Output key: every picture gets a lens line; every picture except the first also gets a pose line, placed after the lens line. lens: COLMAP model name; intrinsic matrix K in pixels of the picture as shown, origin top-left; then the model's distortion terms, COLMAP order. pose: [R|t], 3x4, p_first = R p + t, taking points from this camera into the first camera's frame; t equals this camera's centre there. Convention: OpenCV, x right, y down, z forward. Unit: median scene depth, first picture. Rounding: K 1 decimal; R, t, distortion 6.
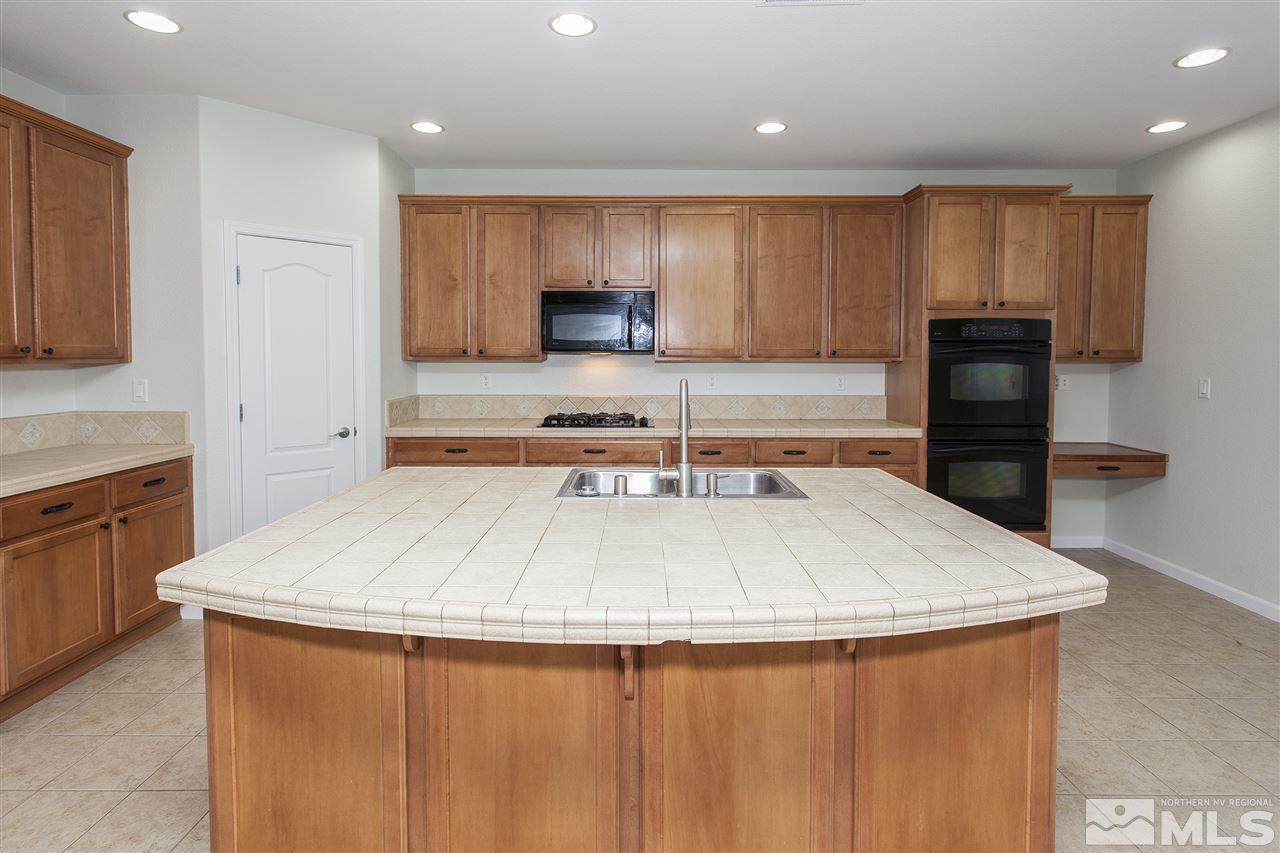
lens RADIAL K [[641.2, 0, 640.0], [0, 641.2, 426.5], [0, 0, 1]] dist [-0.003647, 0.000366]
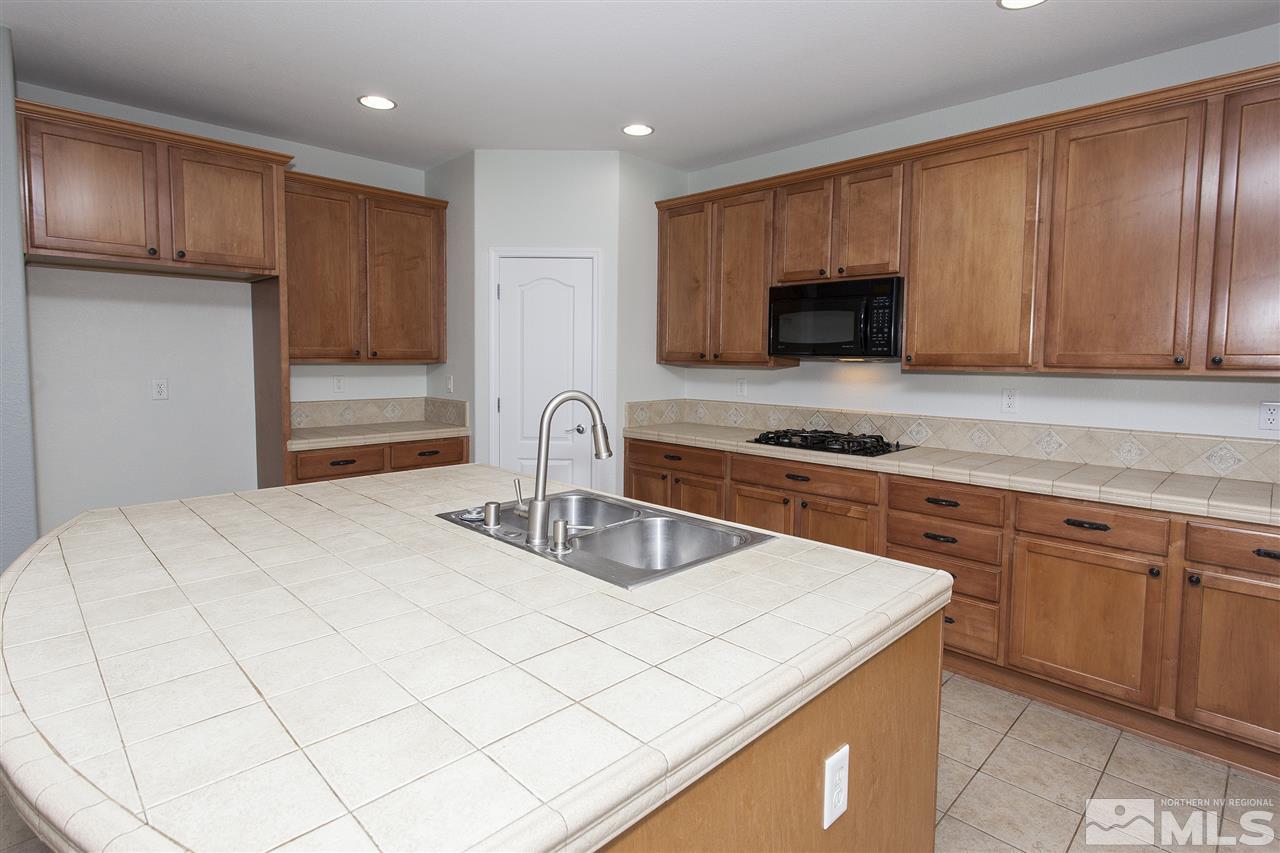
lens RADIAL K [[641.2, 0, 640.0], [0, 641.2, 426.5], [0, 0, 1]] dist [-0.003647, 0.000366]
pose [[0.711494, 0.080922, -0.698017, 0.343920], [-0.087140, 0.995840, 0.026627, -0.030048], [0.697268, 0.041880, 0.715586, 0.261370]]
